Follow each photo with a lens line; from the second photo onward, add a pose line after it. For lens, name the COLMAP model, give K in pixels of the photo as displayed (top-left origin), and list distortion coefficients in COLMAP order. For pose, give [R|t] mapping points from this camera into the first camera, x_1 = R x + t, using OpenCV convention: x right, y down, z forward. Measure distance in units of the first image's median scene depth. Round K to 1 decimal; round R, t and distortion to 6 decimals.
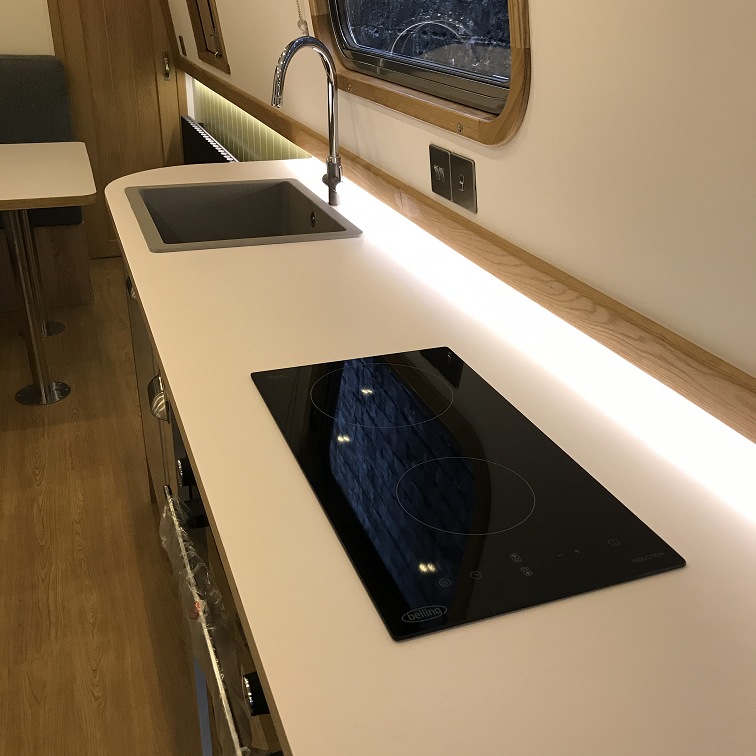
lens RADIAL K [[822.4, 0, 390.6], [0, 822.4, 375.5], [0, 0, 1]] dist [0.033251, -0.049423]
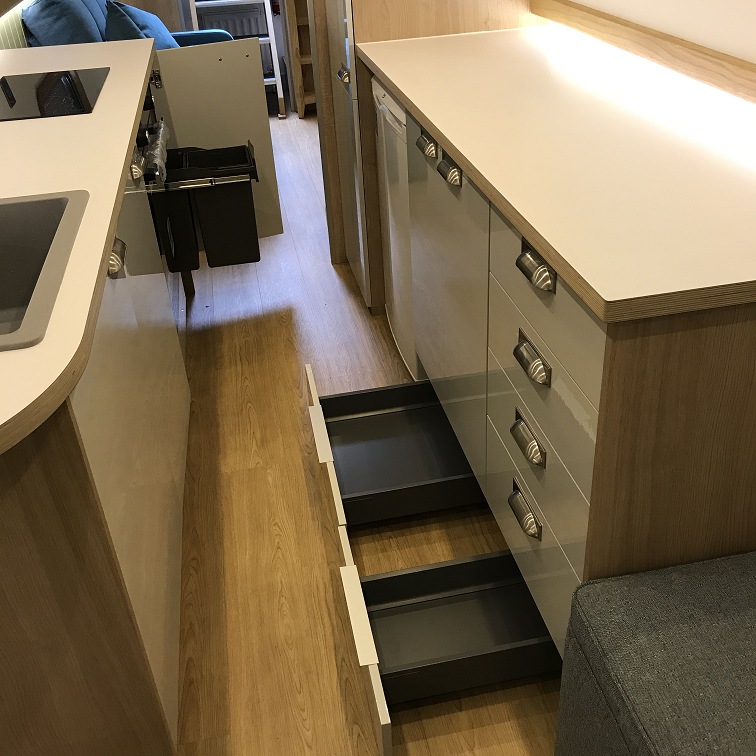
lens RADIAL K [[822.4, 0, 390.6], [0, 822.4, 375.5], [0, 0, 1]] dist [0.033251, -0.049423]
pose [[-0.984959, -0.075404, 0.155466, -0.446570], [0.091073, 0.538068, 0.837967, -0.445939], [-0.146837, 0.839522, -0.523108, 0.925593]]
